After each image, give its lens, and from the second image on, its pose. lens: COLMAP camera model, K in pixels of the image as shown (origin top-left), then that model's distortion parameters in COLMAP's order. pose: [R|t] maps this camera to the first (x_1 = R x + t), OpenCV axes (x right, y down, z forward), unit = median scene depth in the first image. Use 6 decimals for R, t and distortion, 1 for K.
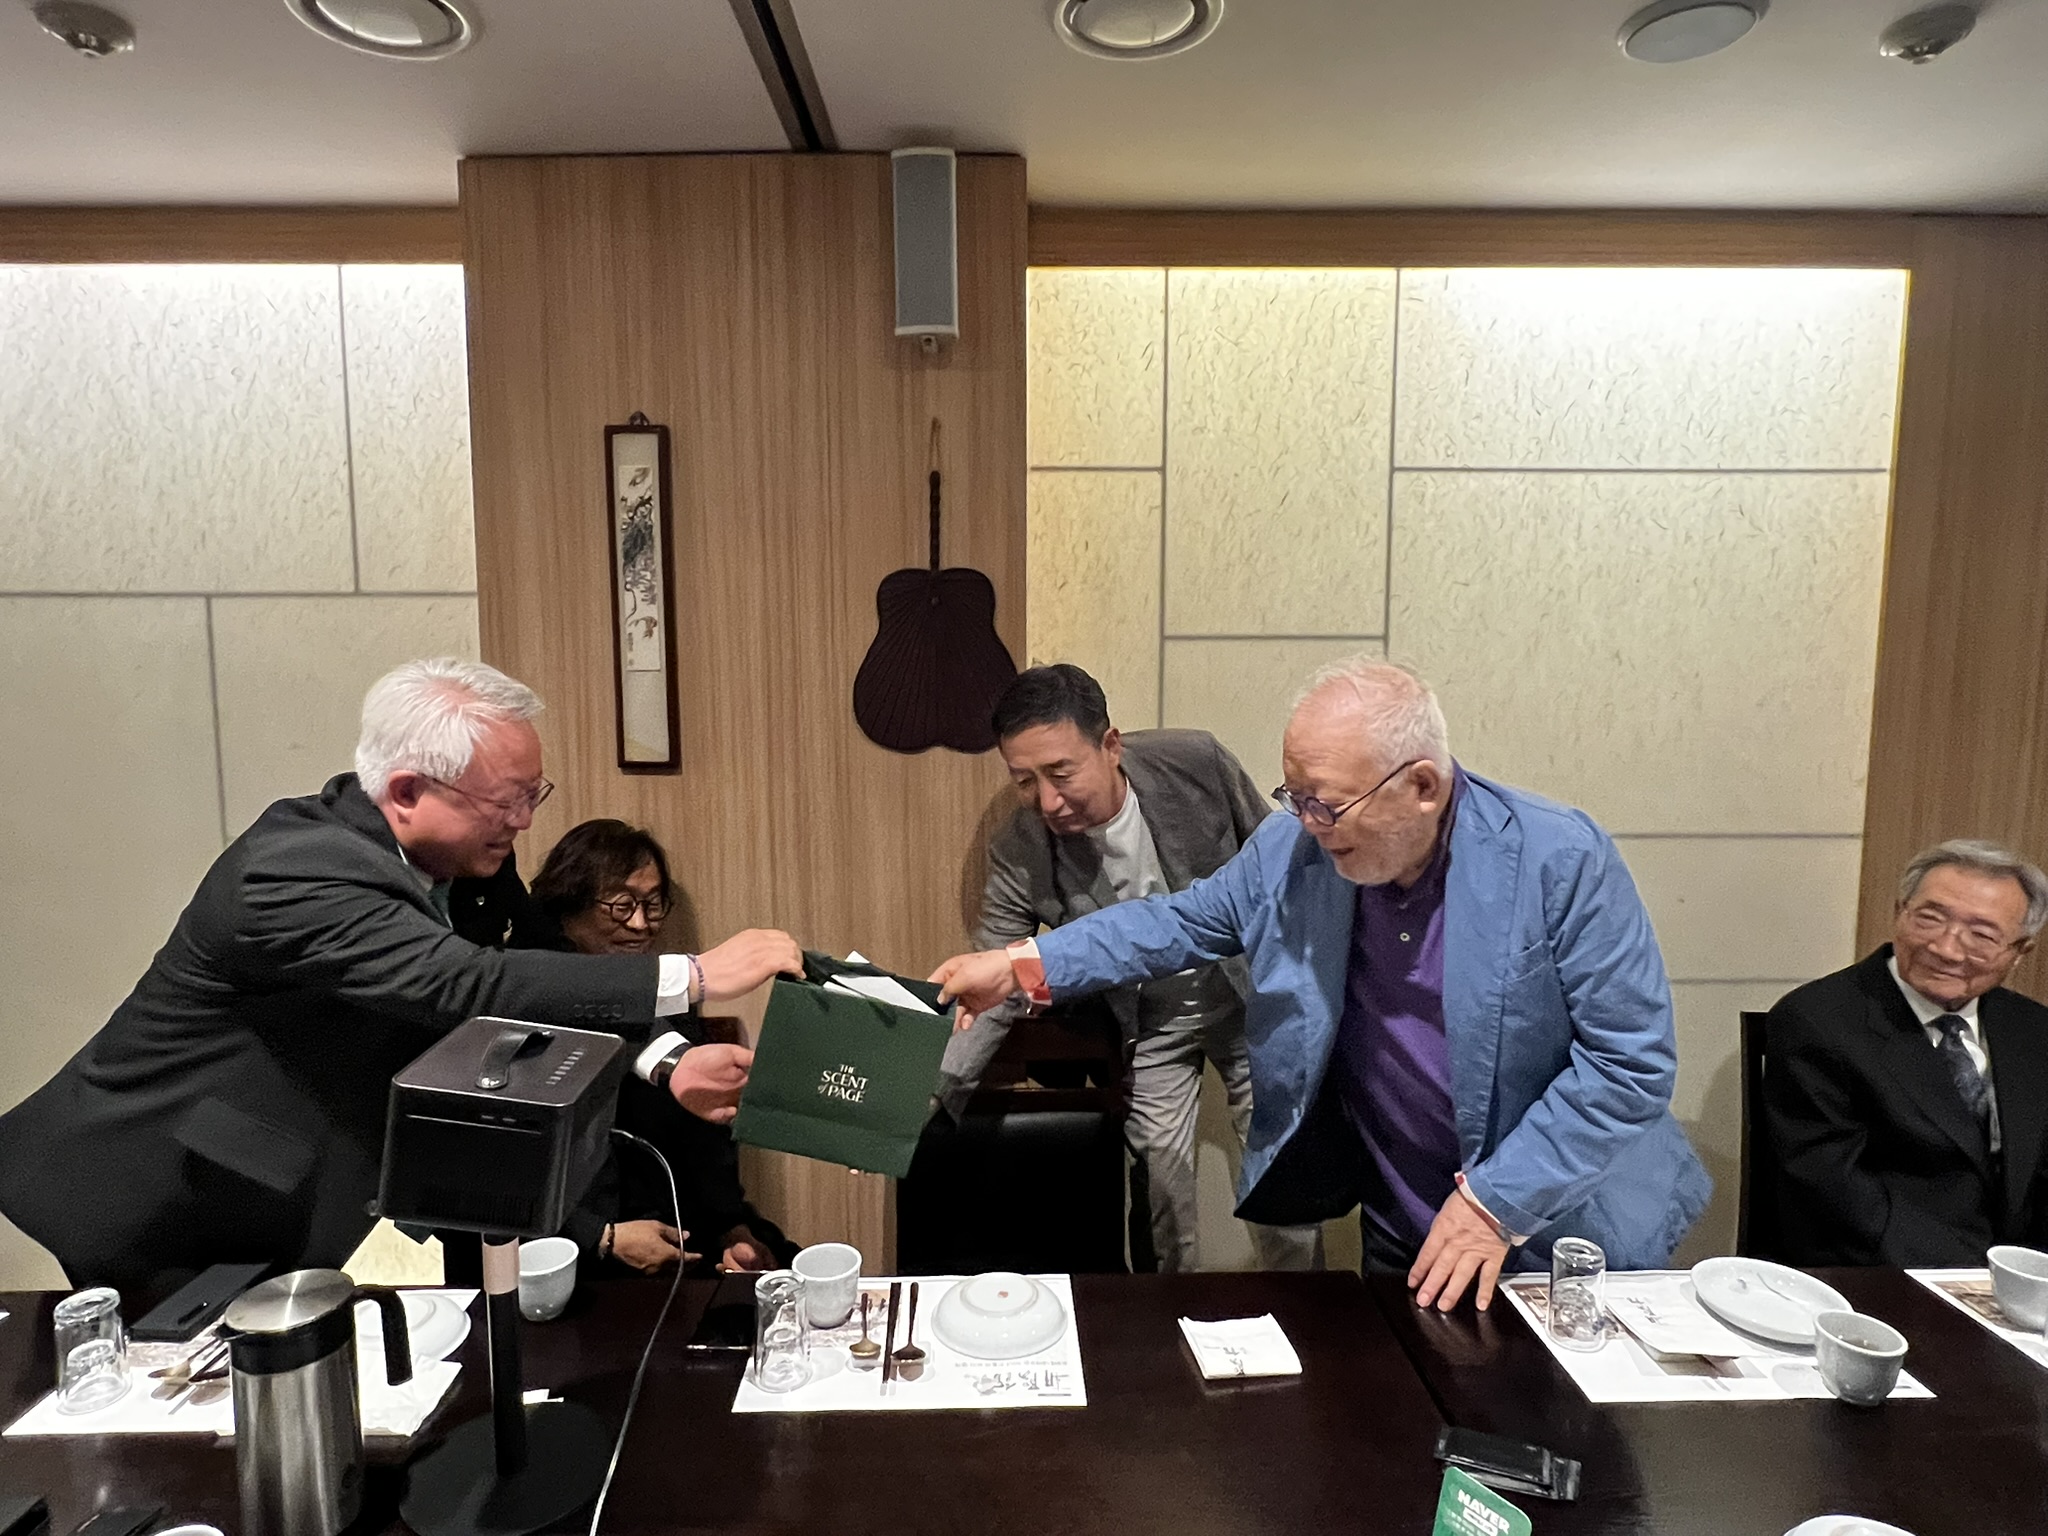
lens RADIAL K [[1168.9, 0, 1019.8], [0, 1168.9, 761.5], [0, 0, 1]] dist [0.003574, -0.000643]
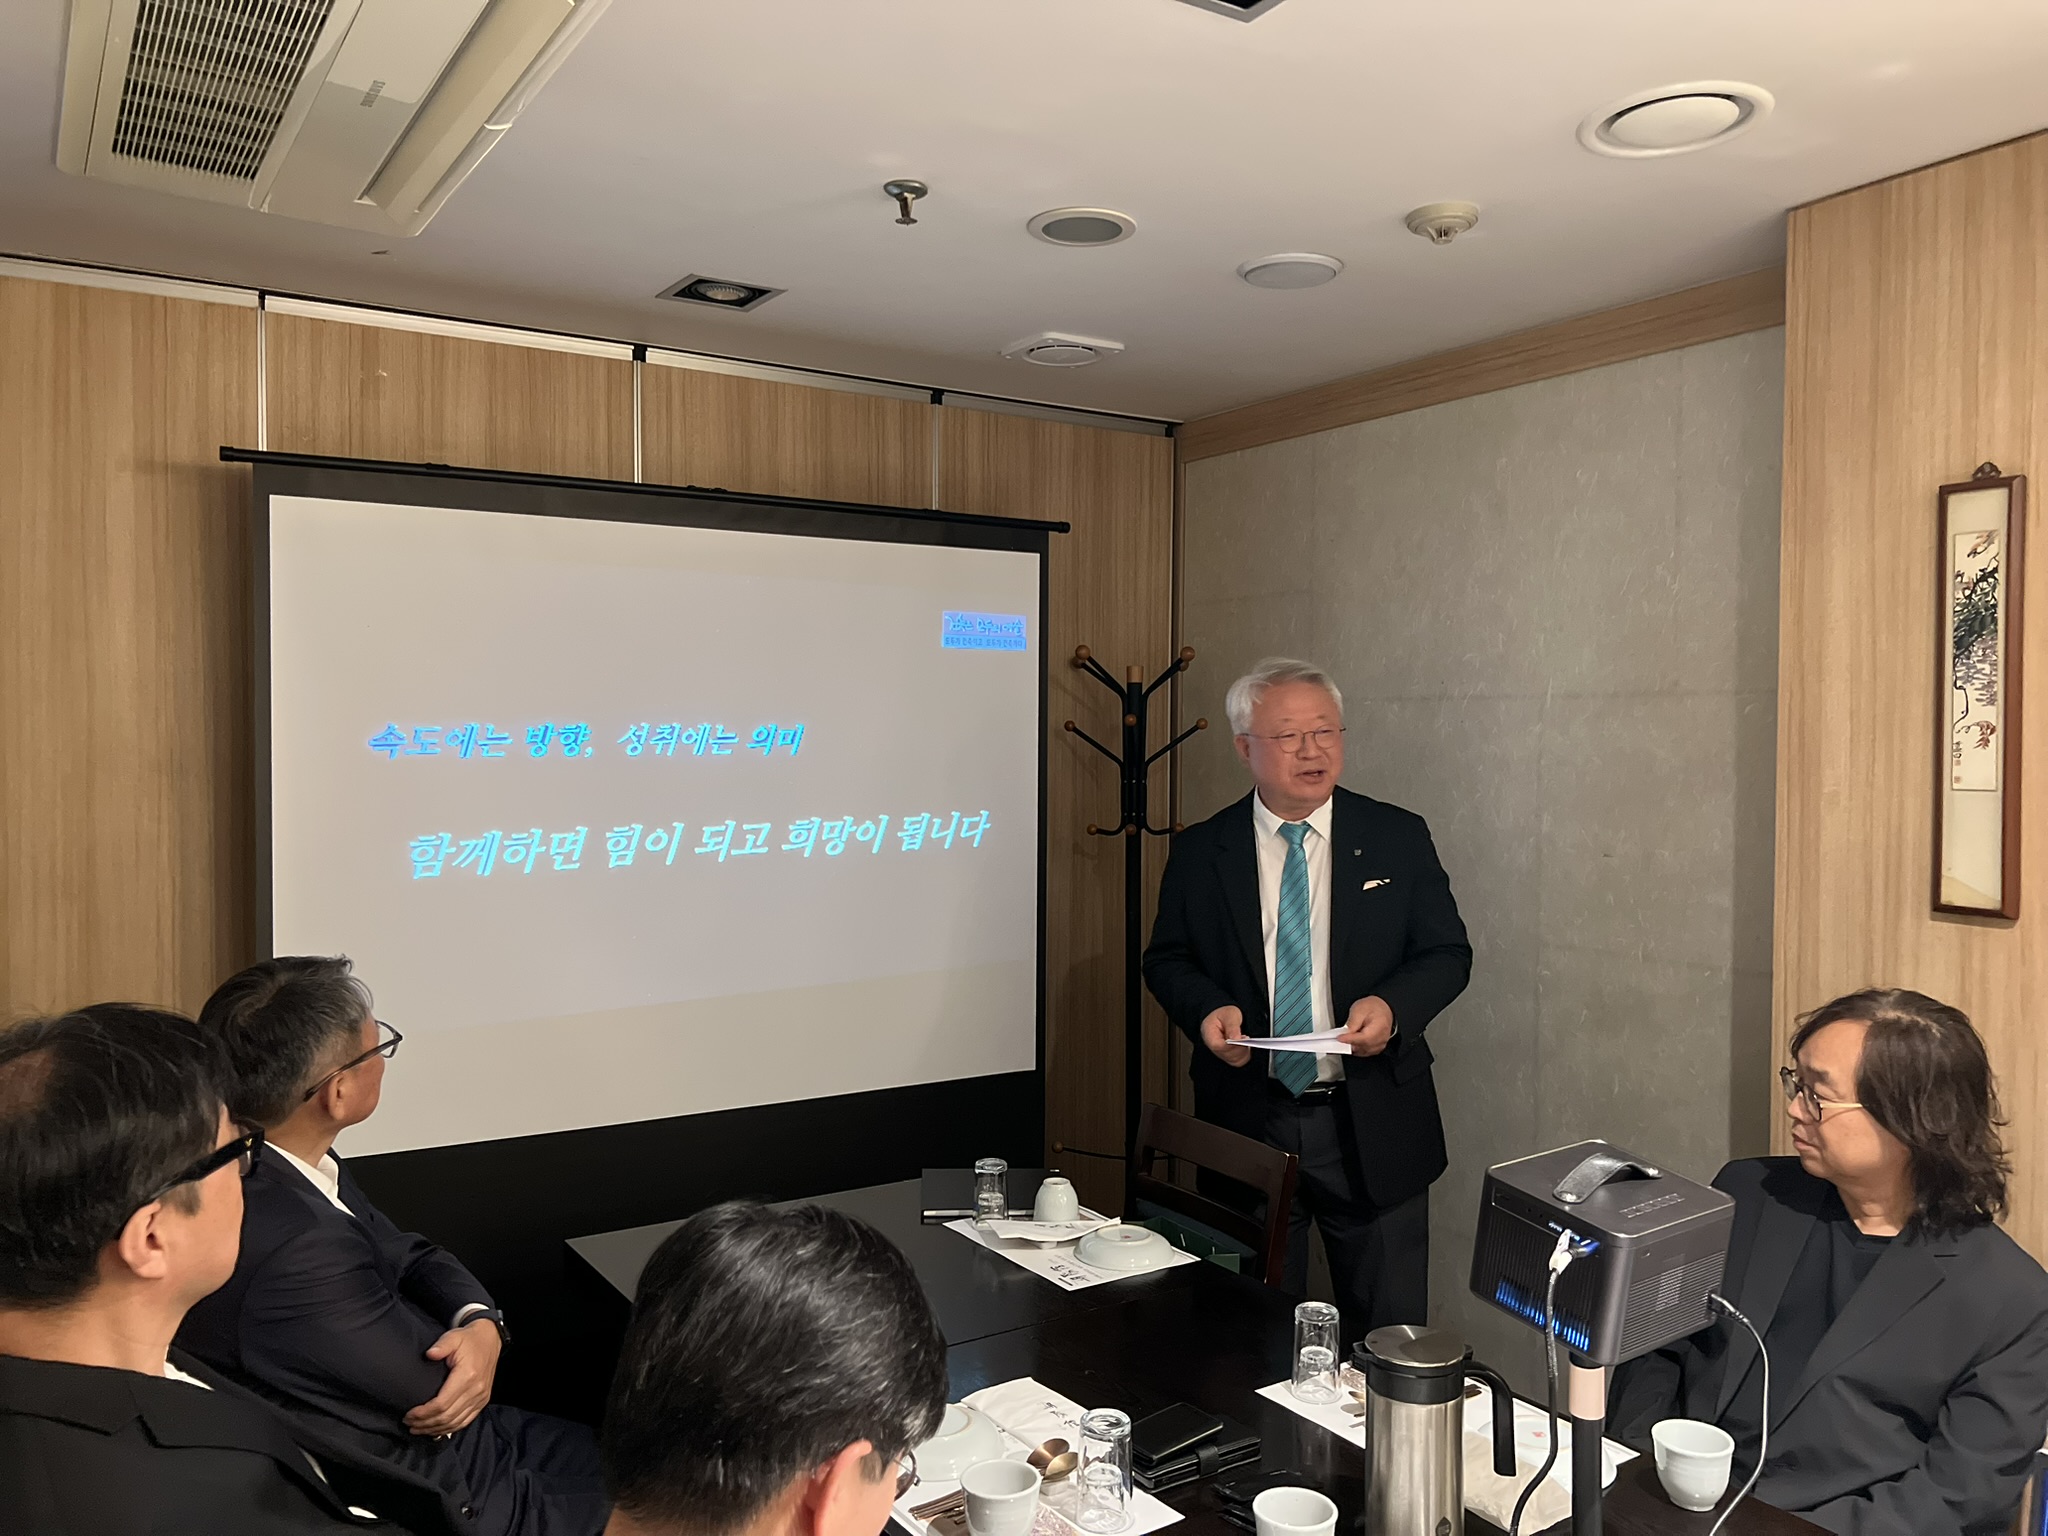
lens RADIAL K [[1493.3, 0, 1038.2], [0, 1493.3, 764.3], [0, 0, 1]] dist [0.008271, -0.000702]
pose [[0.543786, 0.024642, -0.838862, 0.169125], [-0.088857, 0.995641, -0.028353, -0.010984], [0.834507, 0.089957, 0.543605, -0.059036]]
